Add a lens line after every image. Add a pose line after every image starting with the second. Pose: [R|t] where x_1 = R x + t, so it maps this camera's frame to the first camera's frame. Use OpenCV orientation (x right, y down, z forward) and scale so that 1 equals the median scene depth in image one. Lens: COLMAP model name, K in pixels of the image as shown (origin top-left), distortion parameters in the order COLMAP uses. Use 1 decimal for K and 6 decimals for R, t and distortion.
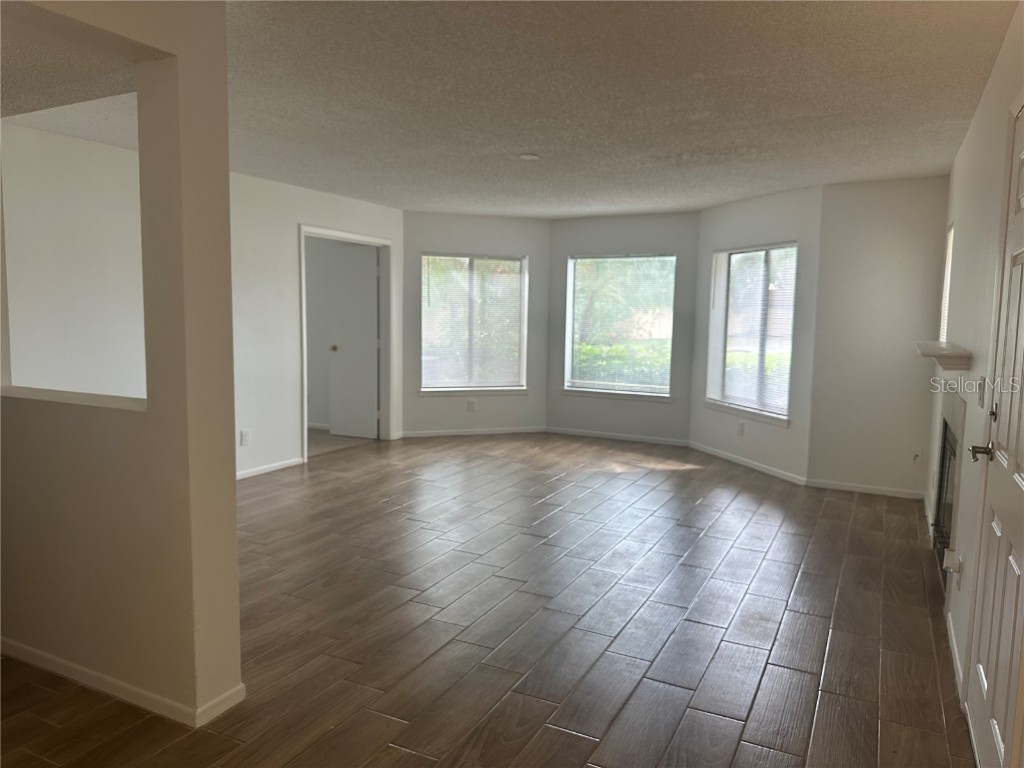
lens RADIAL K [[720.7, 0, 512.0], [0, 720.7, 384.0], [0, 0, 1]] dist [0.056366, -0.091428]
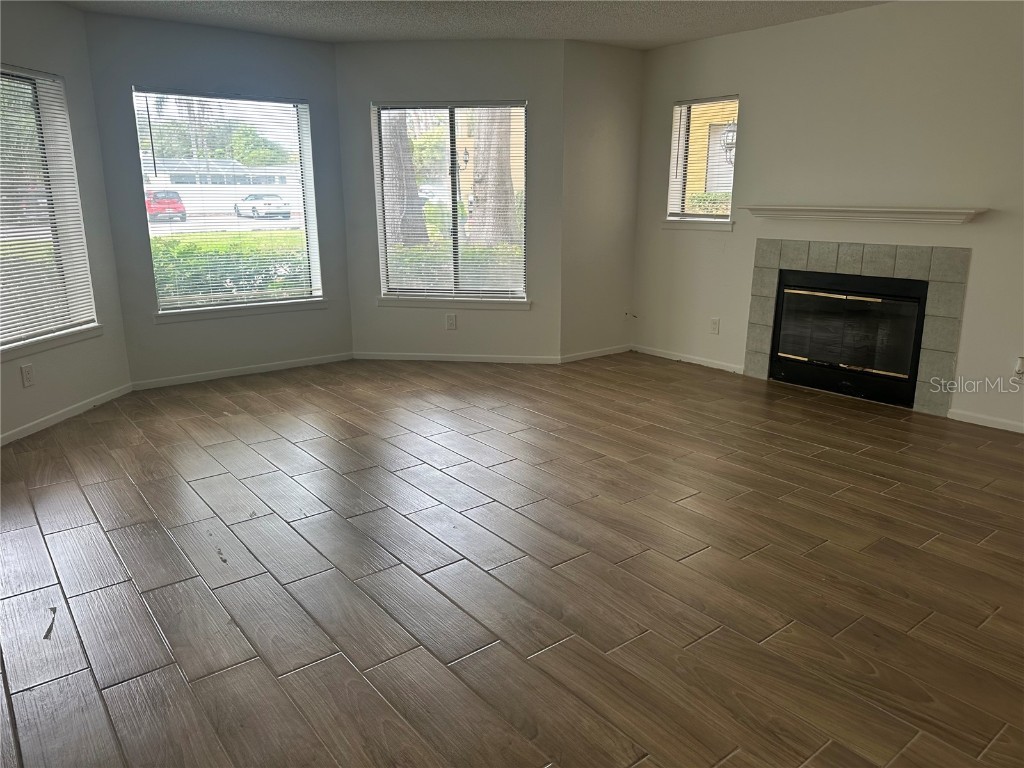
lens RADIAL K [[720.7, 0, 512.0], [0, 720.7, 384.0], [0, 0, 1]] dist [0.056366, -0.091428]
pose [[0.385724, -0.239137, 0.891084, -0.456081], [0.098445, 0.970979, 0.217965, -0.049631], [-0.917347, 0.003649, 0.398072, 0.595702]]
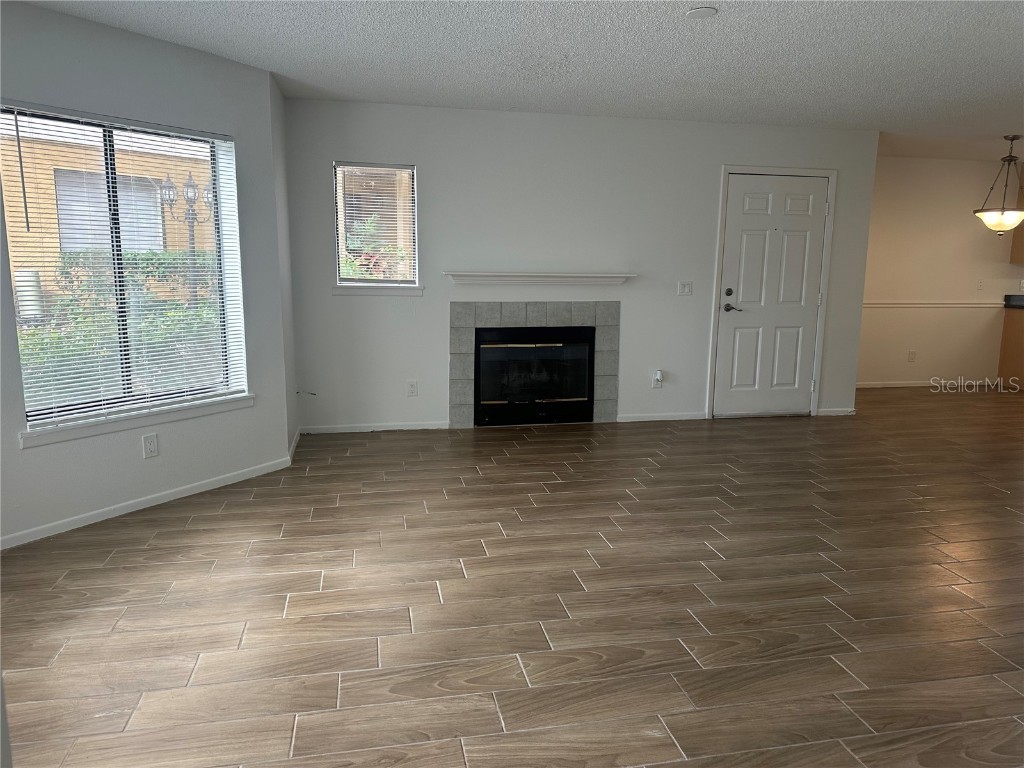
lens RADIAL K [[698.3, 0, 512.0], [0, 698.3, 384.0], [0, 0, 1]] dist [0.112195, -0.186401]
pose [[-0.651086, -0.146174, 0.744795, -0.283111], [0.062318, 0.967671, 0.244394, -0.109280], [-0.756441, 0.205536, -0.620928, 1.150593]]
